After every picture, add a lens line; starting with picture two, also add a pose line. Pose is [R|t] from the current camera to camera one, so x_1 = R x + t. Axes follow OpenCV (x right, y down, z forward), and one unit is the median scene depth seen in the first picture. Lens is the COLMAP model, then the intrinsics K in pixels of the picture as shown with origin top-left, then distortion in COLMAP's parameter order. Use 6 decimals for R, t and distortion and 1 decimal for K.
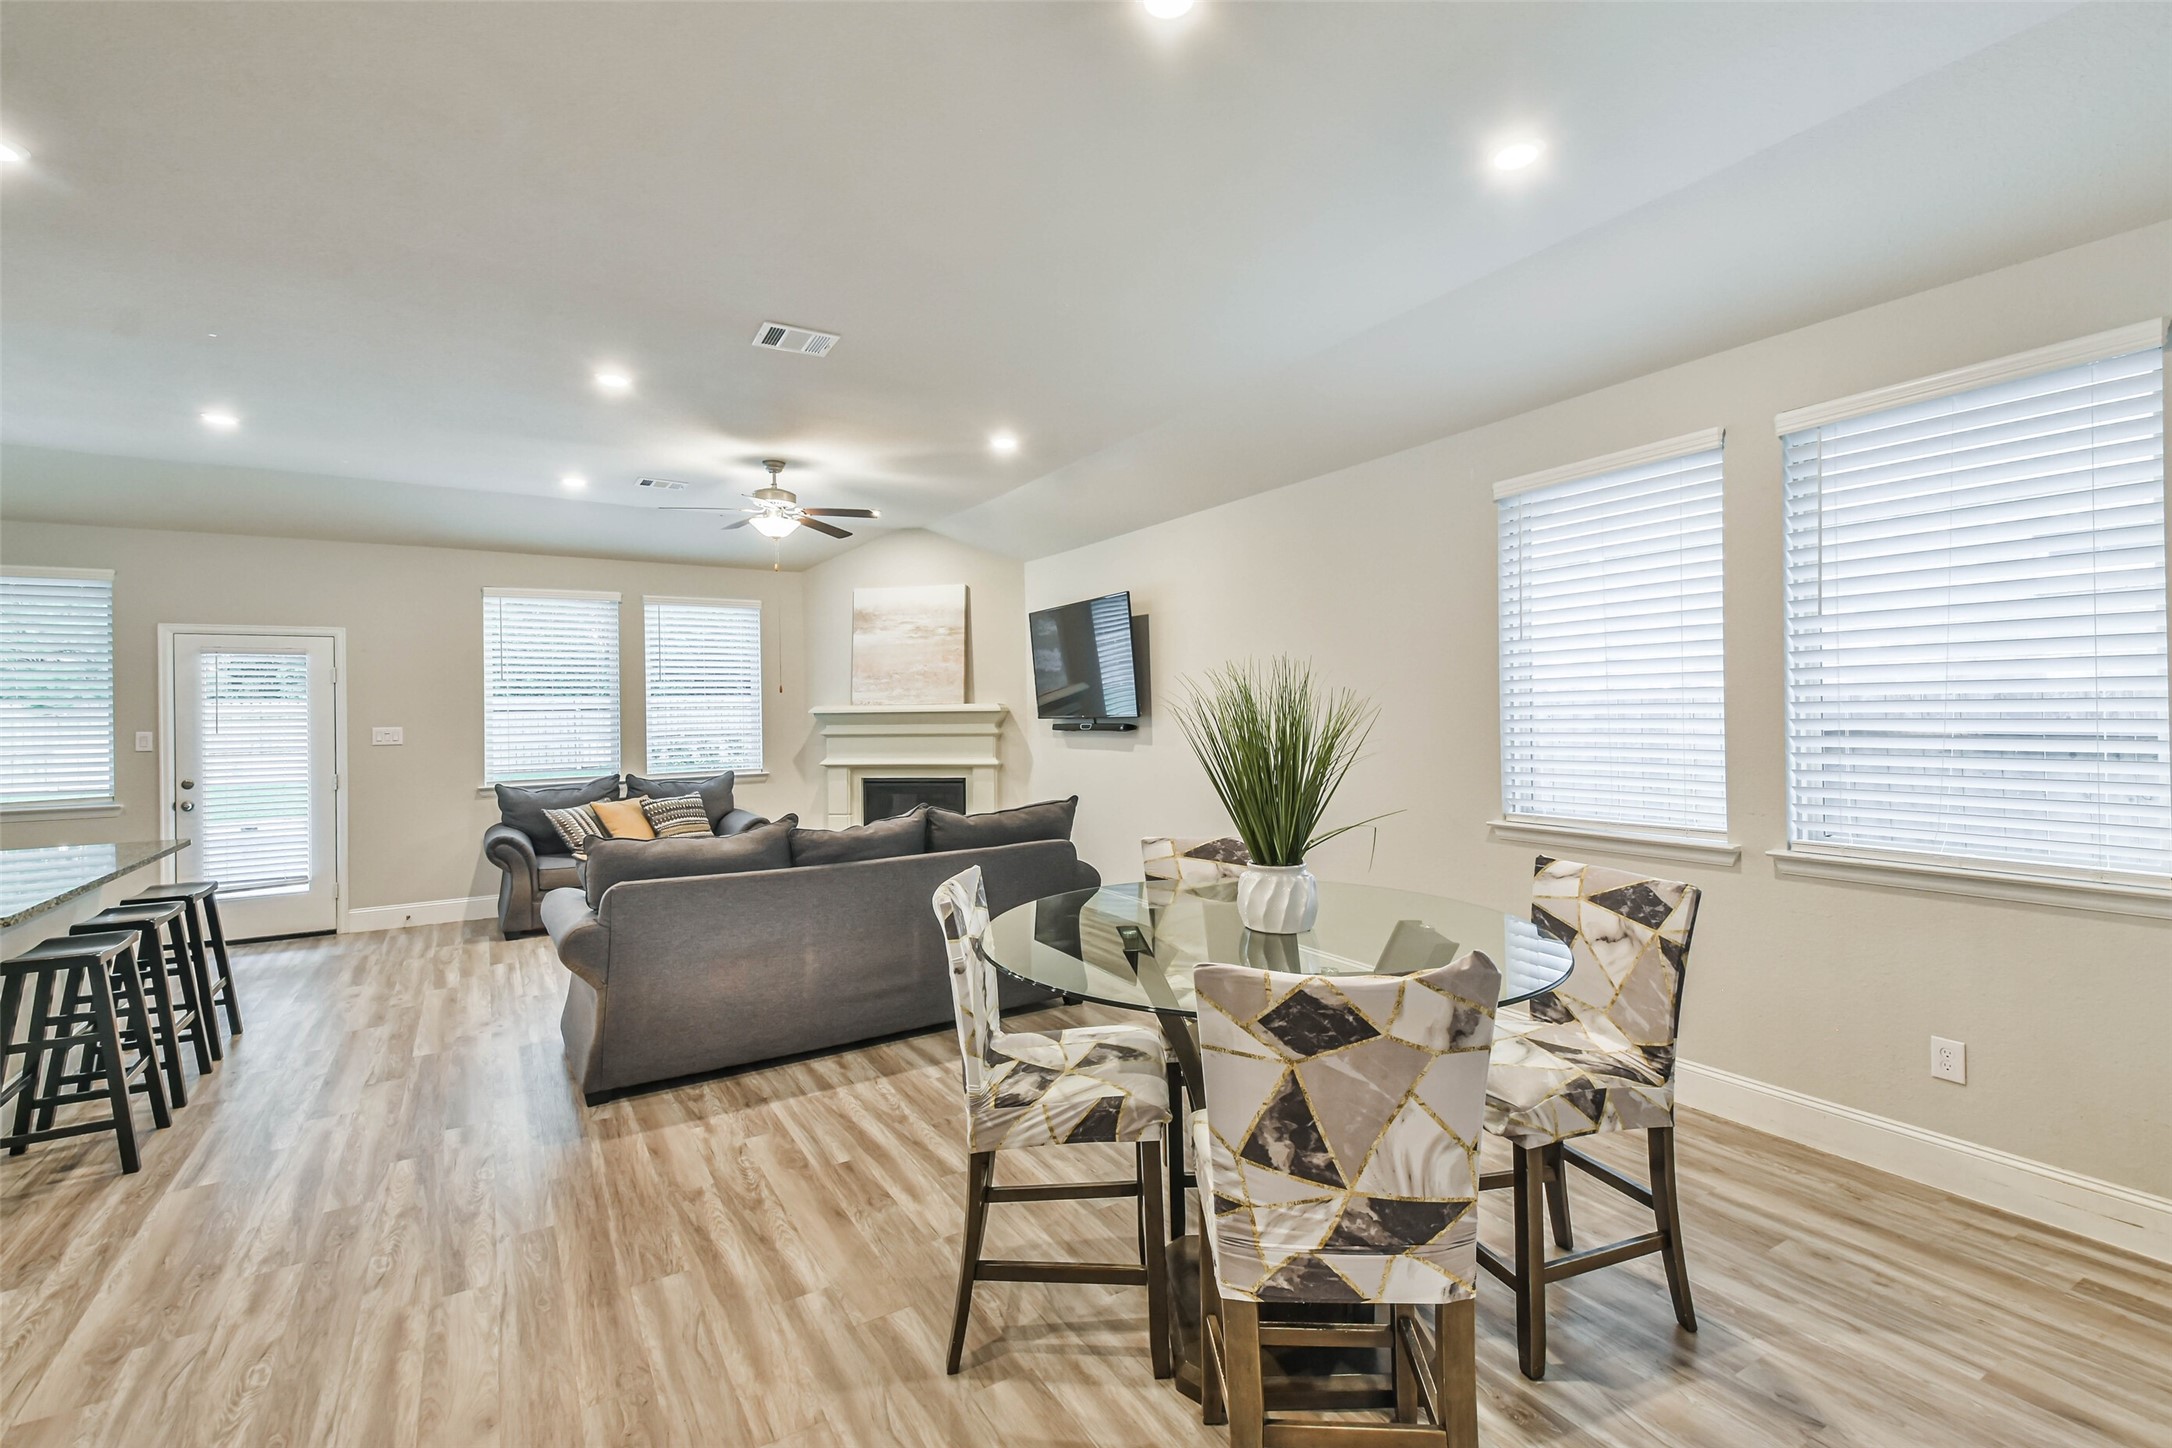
lens RADIAL K [[966.0, 0, 1091.1], [0, 966.0, 708.9], [0, 0, 1]] dist [0.089985, -0.049299]
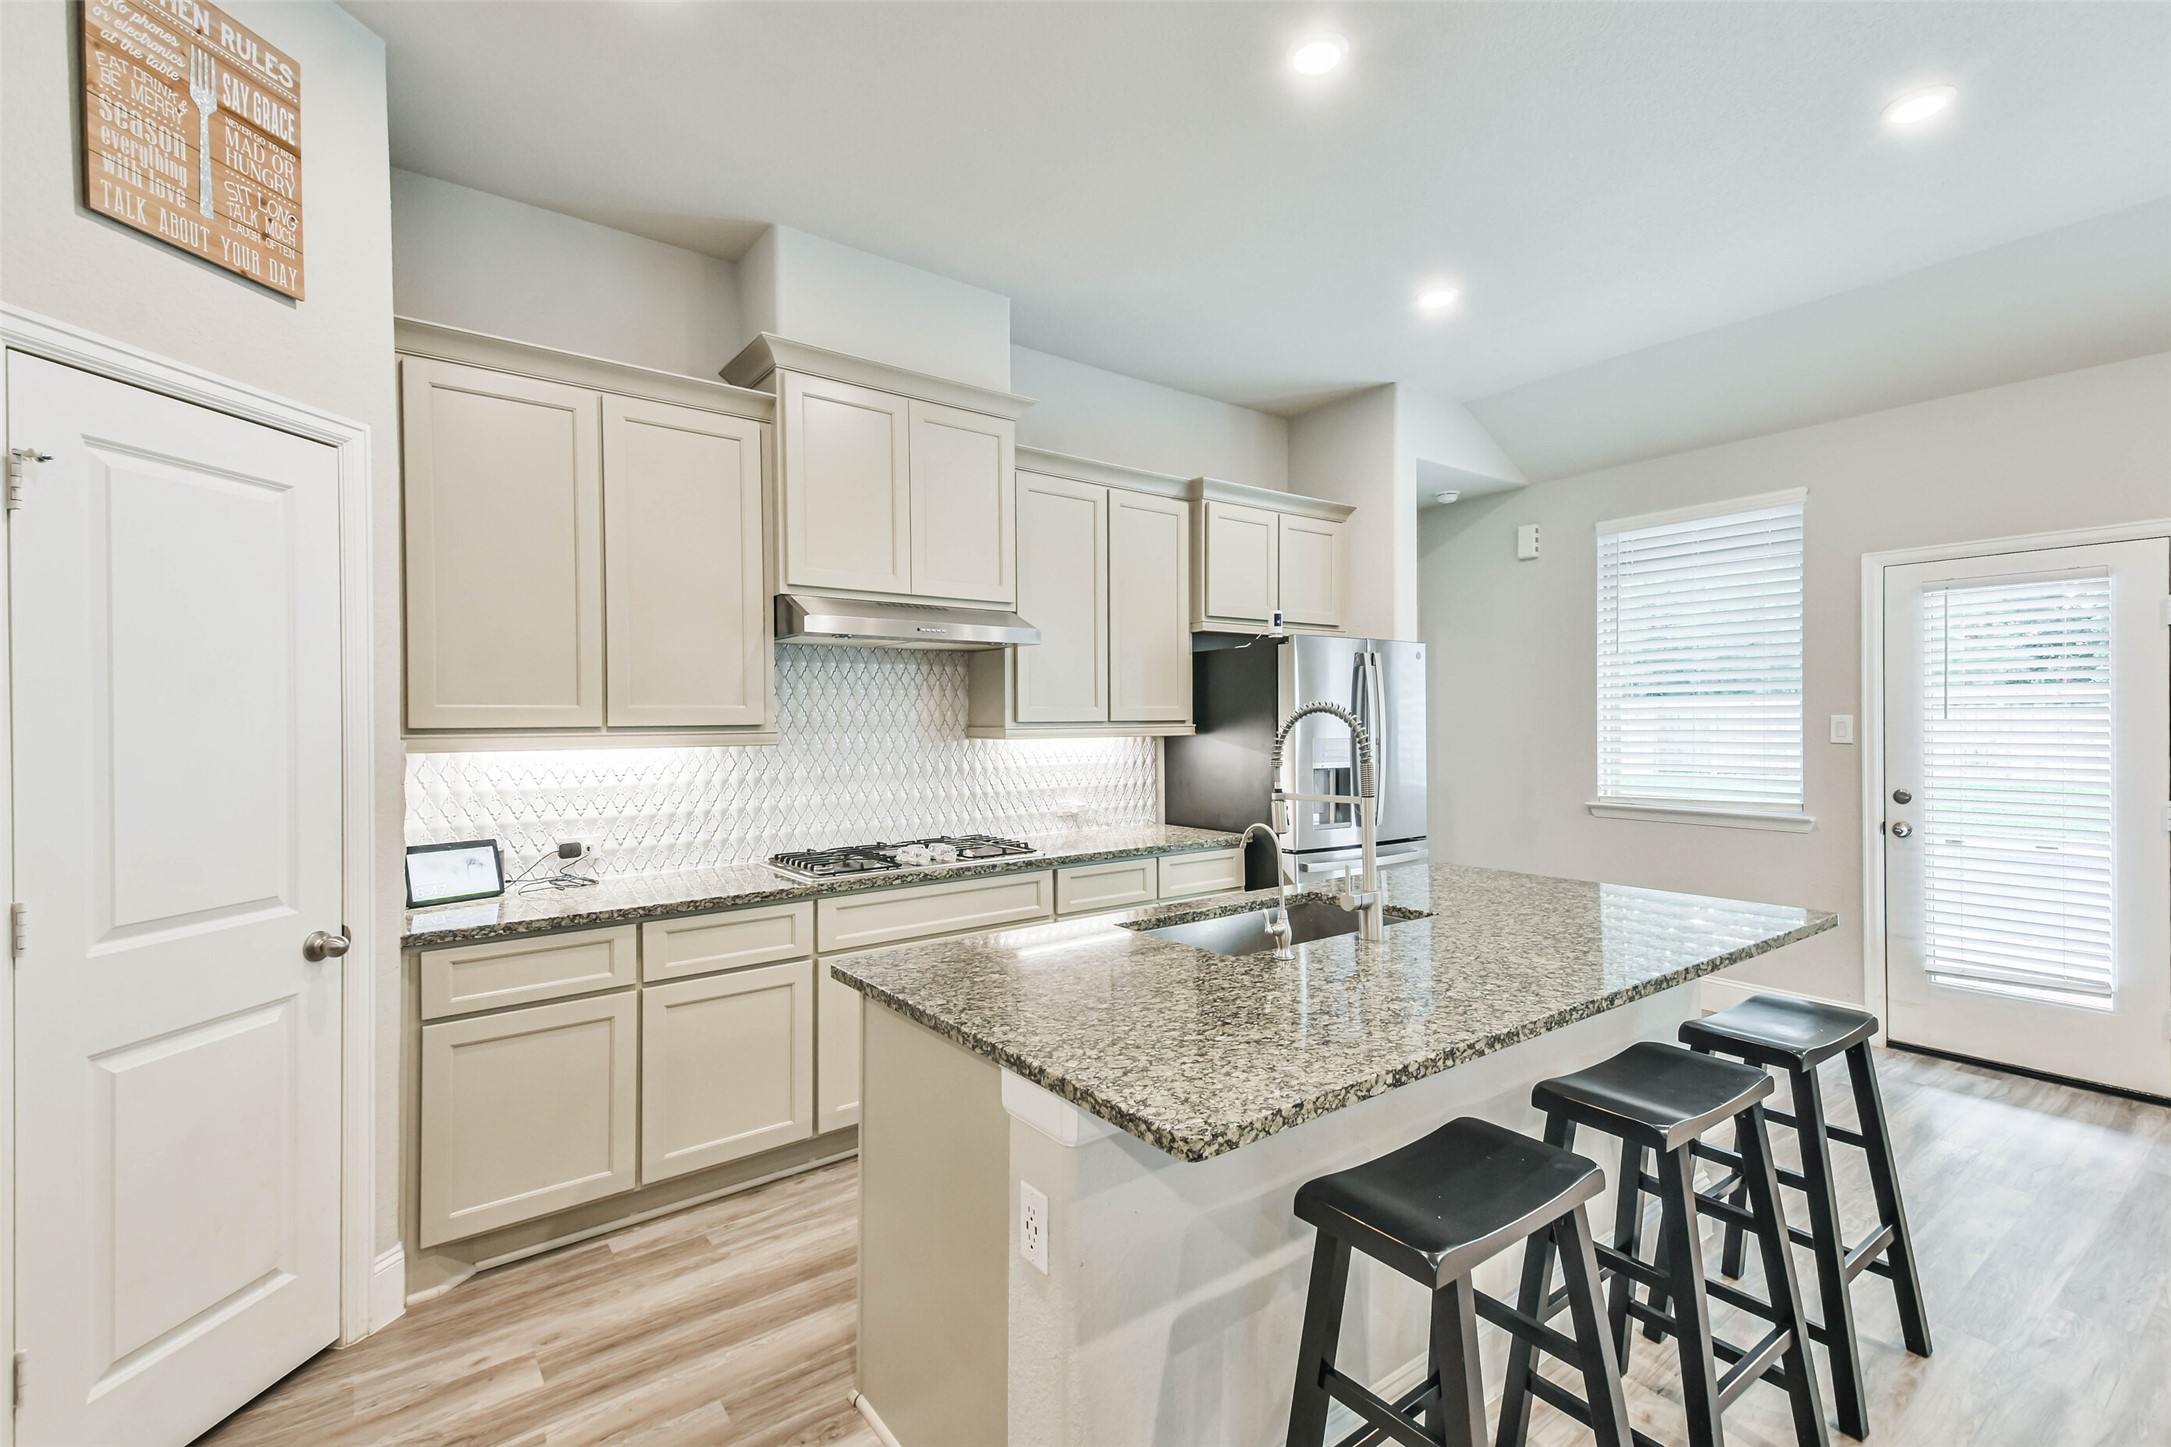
lens RADIAL K [[954.6, 0, 1086.3], [0, 954.6, 718.1], [0, 0, 1]] dist [0.088643, -0.041908]
pose [[0.093533, 0.013116, -0.995530, -0.271656], [0.004657, 0.999897, 0.013611, 0.011582], [0.995605, -0.005909, 0.093462, 0.364340]]
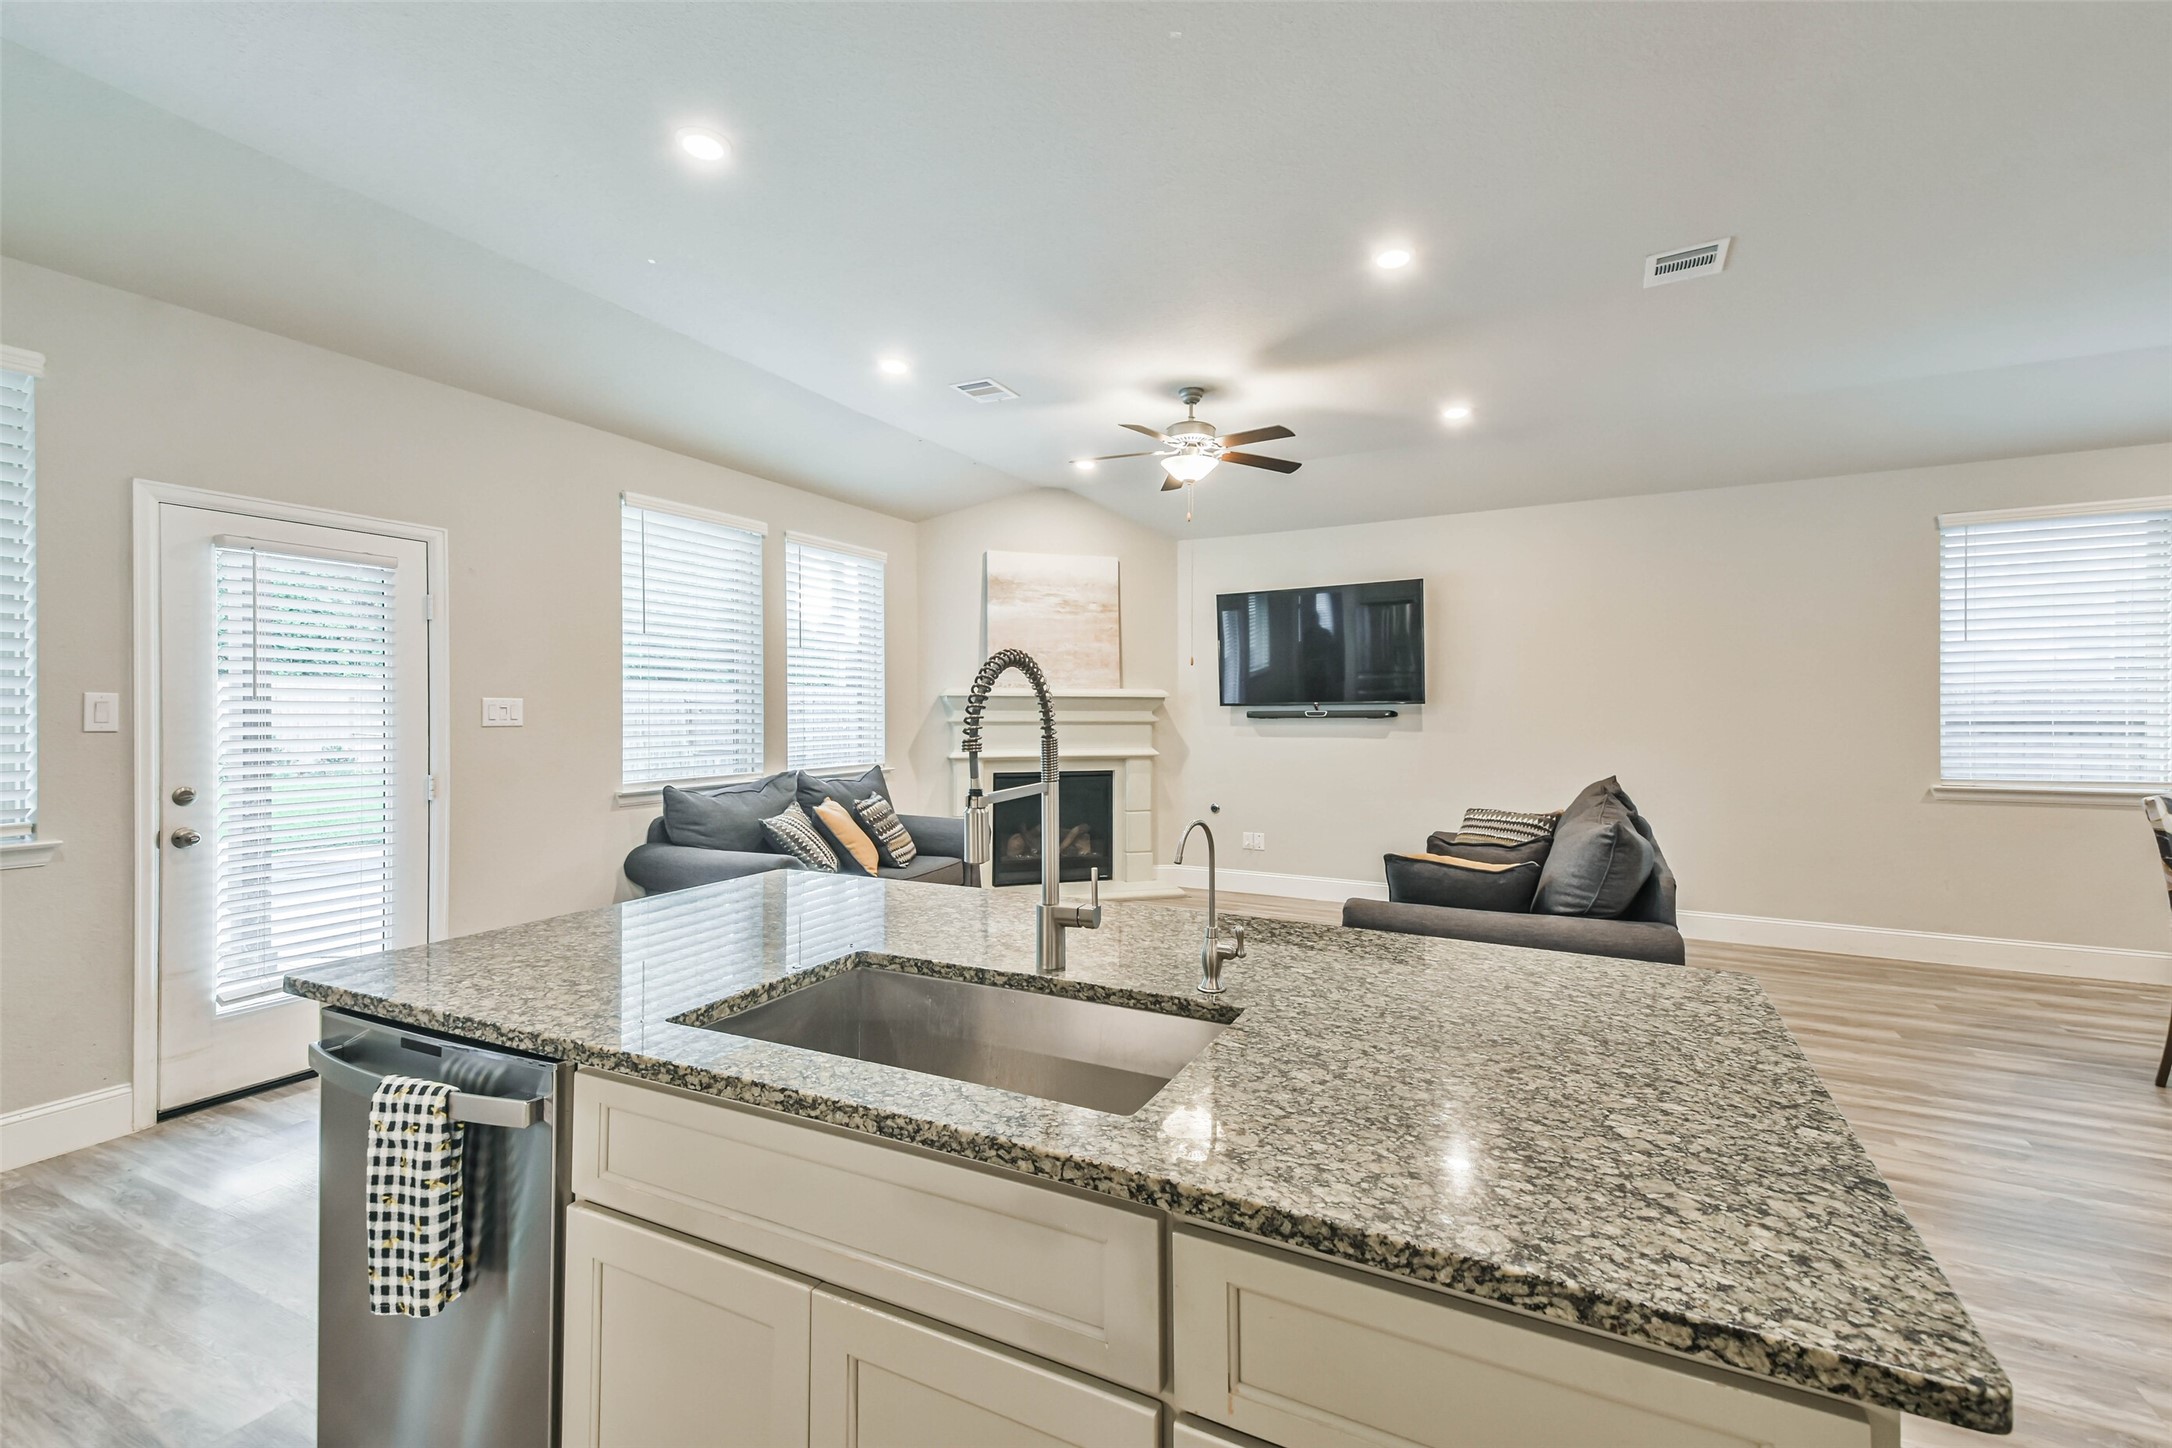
lens RADIAL K [[938.5, 0, 1086.8], [0, 938.5, 714.2], [0, 0, 1]] dist [0.100820, -0.045334]
pose [[0.855933, 0.013980, 0.516897, -0.671114], [-0.013304, 0.999899, -0.005013, 0.025547], [-0.516915, -0.002586, 0.856033, 0.283099]]
